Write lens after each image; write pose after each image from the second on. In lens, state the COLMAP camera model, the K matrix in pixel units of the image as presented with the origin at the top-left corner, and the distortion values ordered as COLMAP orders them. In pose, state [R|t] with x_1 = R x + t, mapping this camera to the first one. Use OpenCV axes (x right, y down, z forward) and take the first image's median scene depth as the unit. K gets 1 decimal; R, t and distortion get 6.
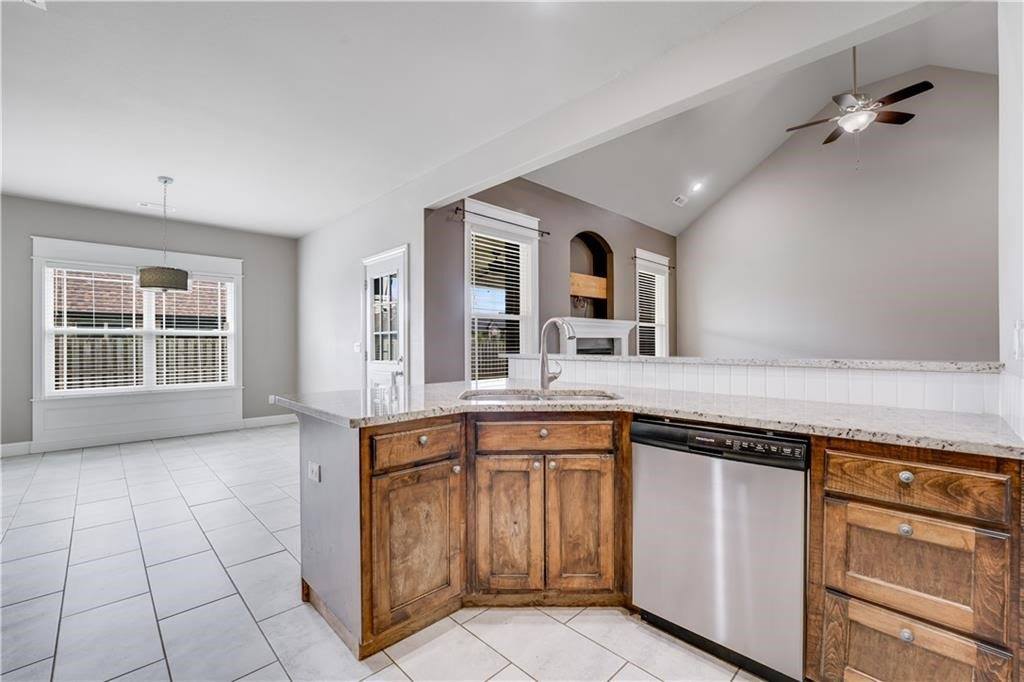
lens RADIAL K [[410.0, 0, 511.1], [0, 410.0, 339.3], [0, 0, 1]] dist [-0.019766, 0.000231]
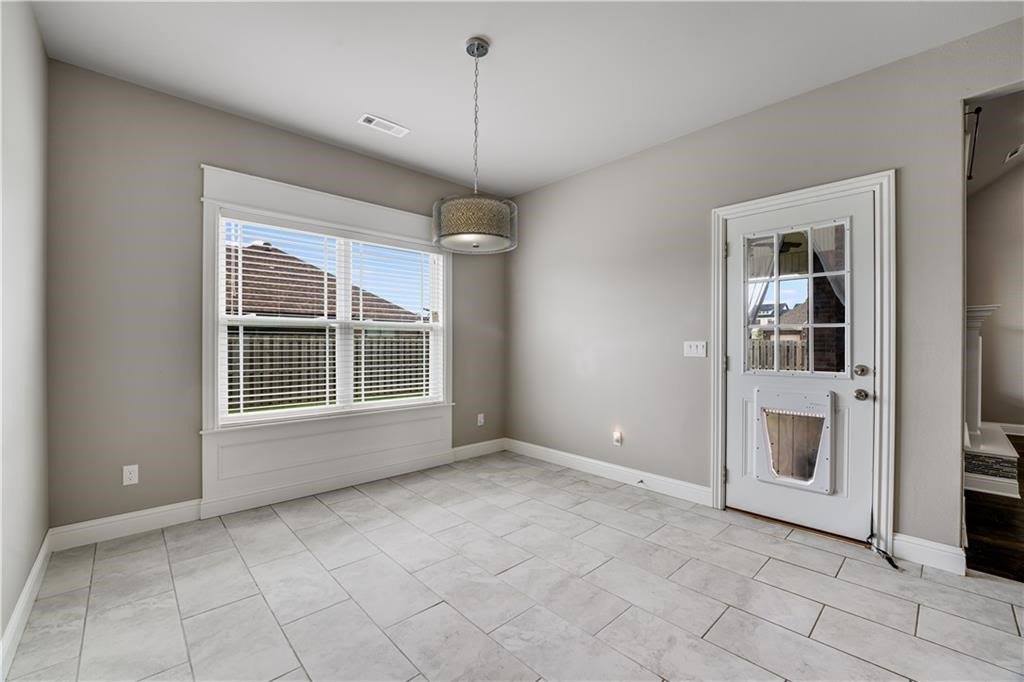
lens RADIAL K [[413.3, 0, 515.6], [0, 413.3, 338.8], [0, 0, 1]] dist [-0.020080, 0.003346]
pose [[0.999587, 0.005194, -0.028278, -0.627553], [-0.005162, 0.999986, 0.001222, 0.004466], [0.028284, -0.001076, 0.999599, 0.343863]]
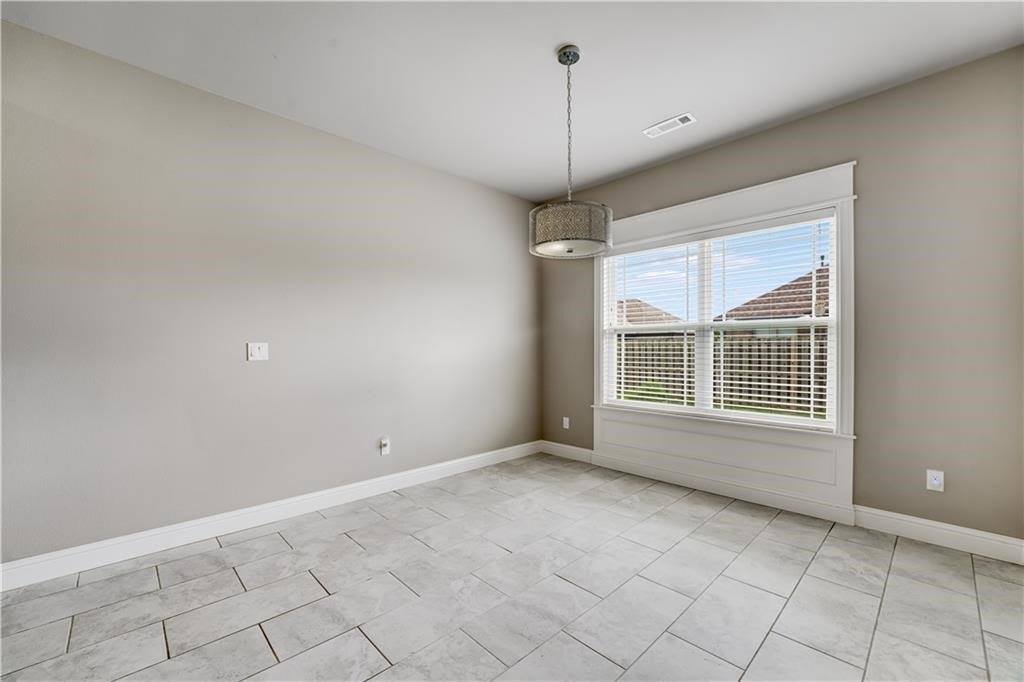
lens RADIAL K [[419.3, 0, 513.4], [0, 419.3, 344.5], [0, 0, 1]] dist [-0.018832, 0.003977]
pose [[-0.008214, -0.001354, -0.999965, -0.218182], [0.017076, 0.999853, -0.001494, 0.007916], [0.999820, -0.017088, -0.008189, 0.733202]]
